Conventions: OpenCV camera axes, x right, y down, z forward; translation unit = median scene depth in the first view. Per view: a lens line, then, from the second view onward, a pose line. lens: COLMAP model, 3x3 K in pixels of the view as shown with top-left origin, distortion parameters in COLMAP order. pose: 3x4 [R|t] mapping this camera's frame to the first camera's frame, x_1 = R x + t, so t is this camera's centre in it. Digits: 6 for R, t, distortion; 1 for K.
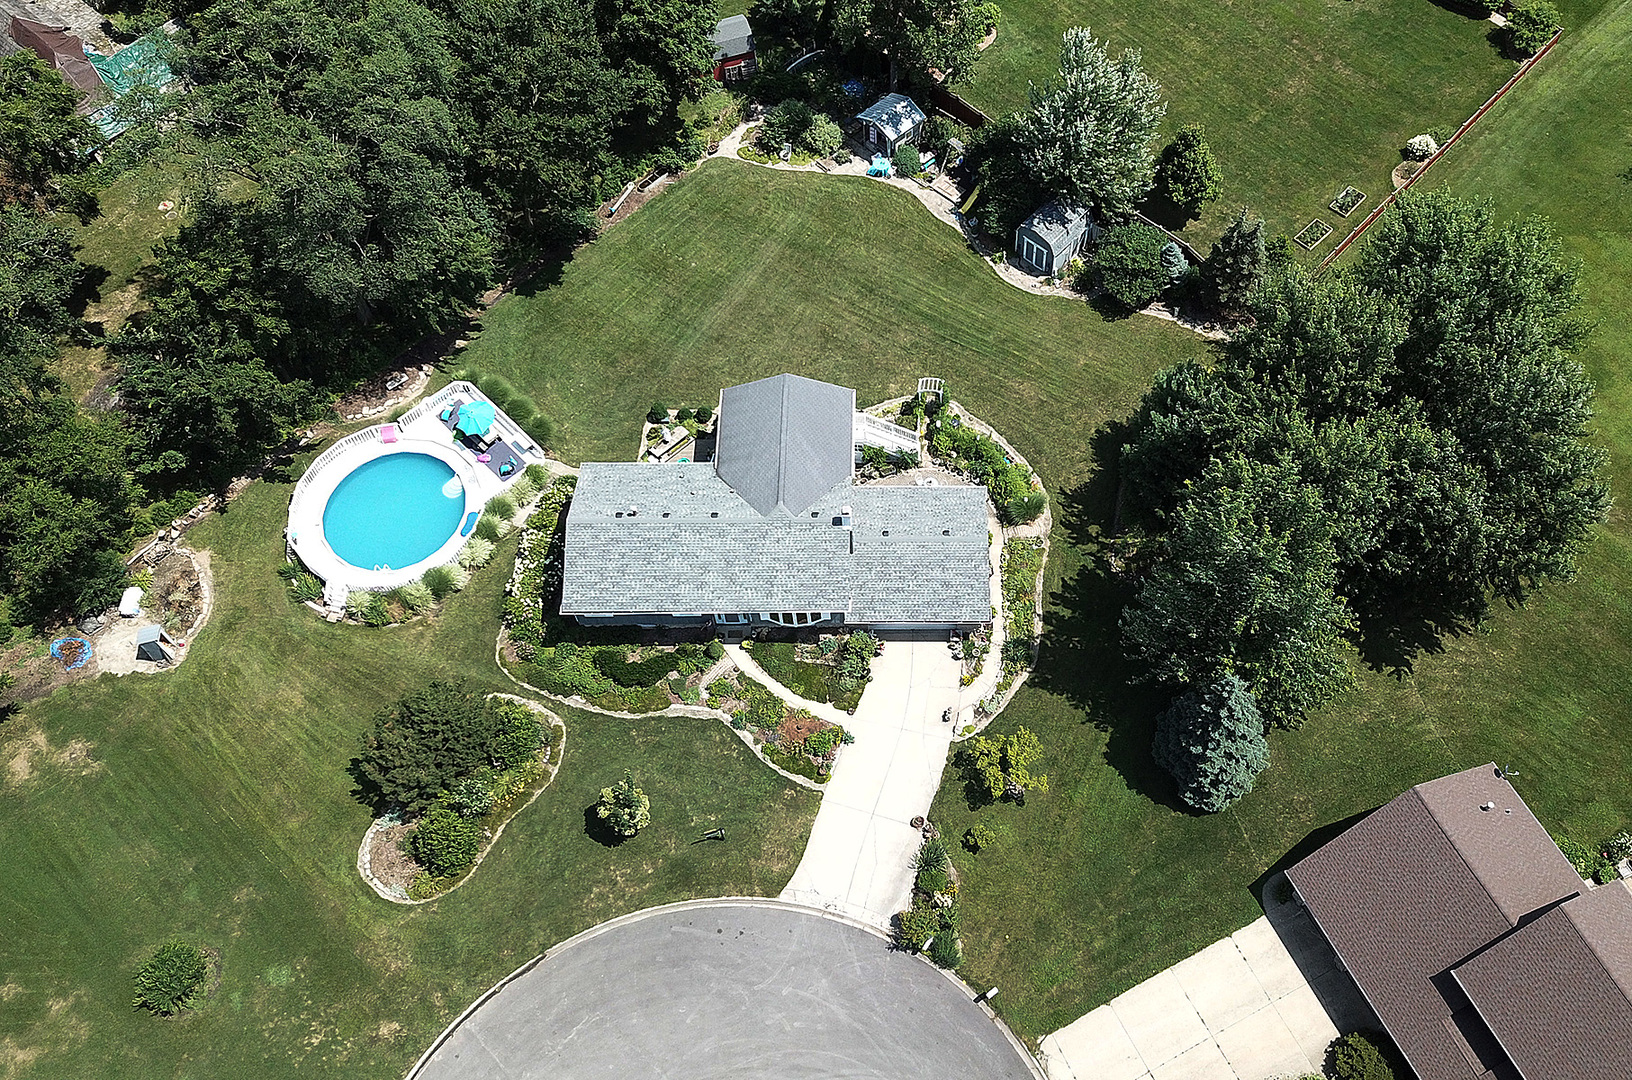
lens RADIAL K [[1460.8, 0, 905.0], [0, 1460.8, 512.7], [0, 0, 1]] dist [0.018387, -0.025529]
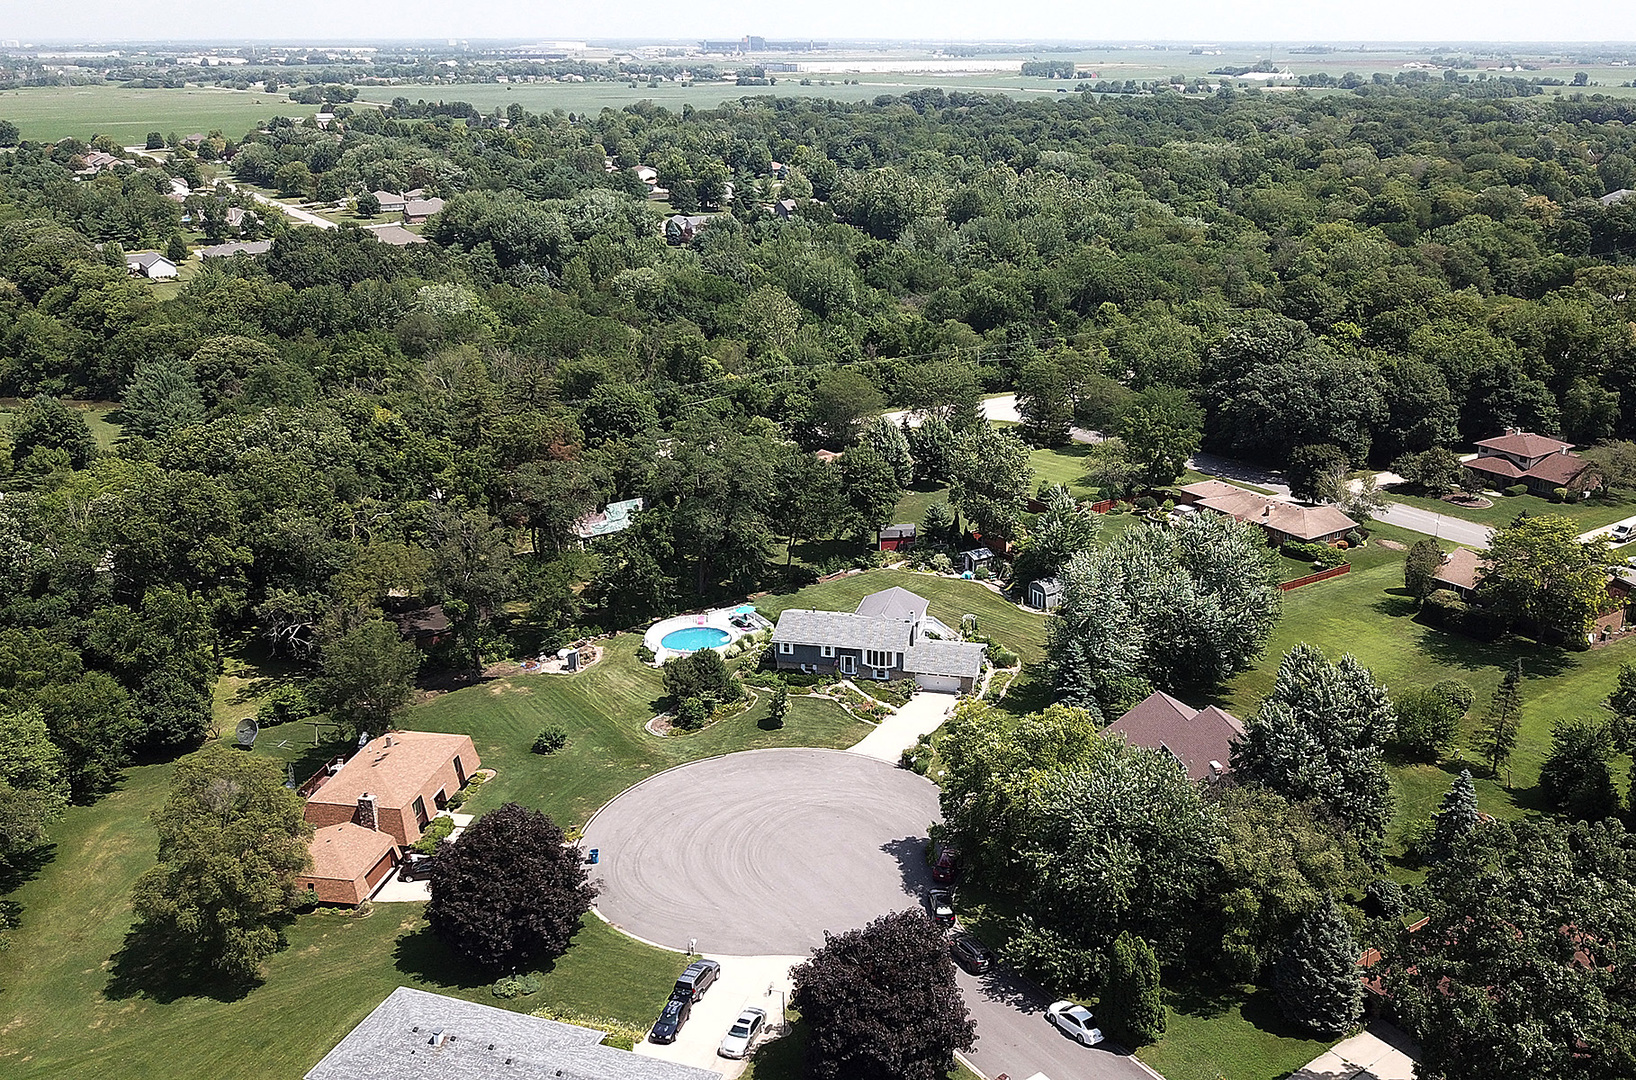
lens RADIAL K [[1434.3, 0, 892.7], [0, 1434.3, 490.8], [0, 0, 1]] dist [0.082463, -0.145696]
pose [[0.979438, 0.061771, -0.192054, 0.300516], [-0.172955, 0.747188, -0.641714, 1.133160], [0.103861, 0.661736, 0.742508, -0.610741]]
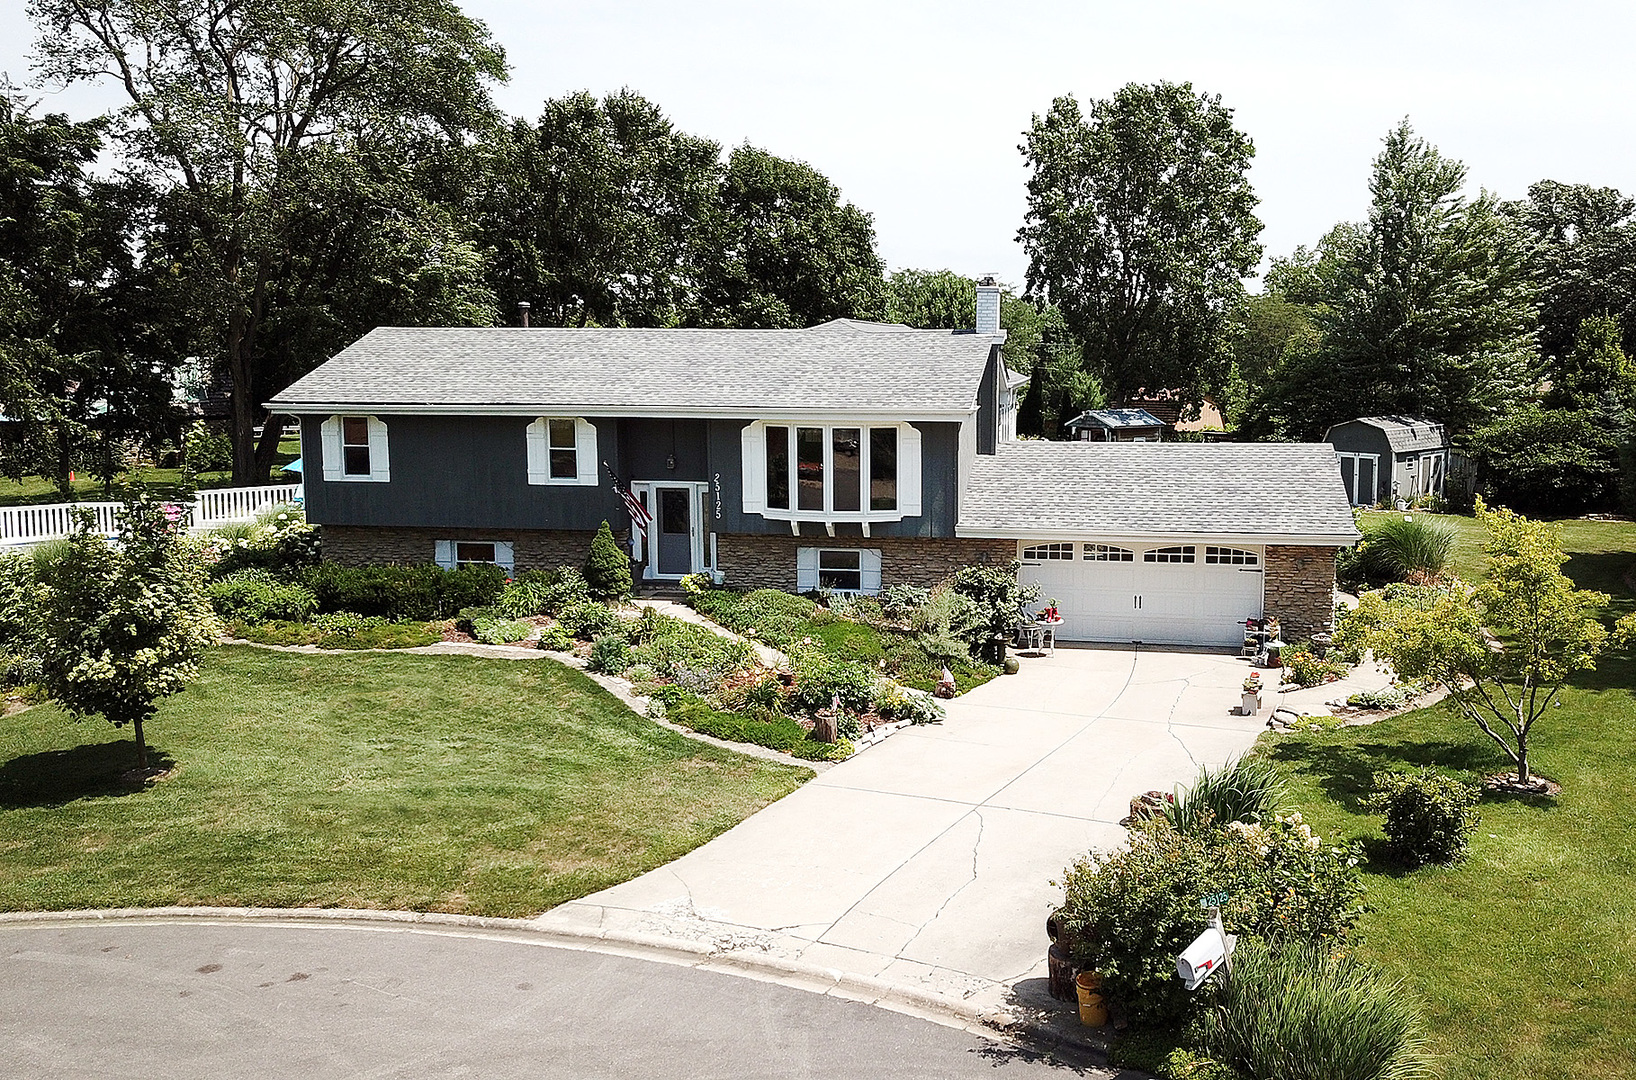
lens RADIAL K [[1464.4, 0, 929.8], [0, 1464.4, 526.2], [0, 0, 1]] dist [0.018387, -0.025529]
pose [[0.989179, 0.022608, -0.144961, 0.006147], [-0.126829, 0.628451, -0.767440, 0.359570], [0.073751, 0.777521, 0.624518, 0.747540]]
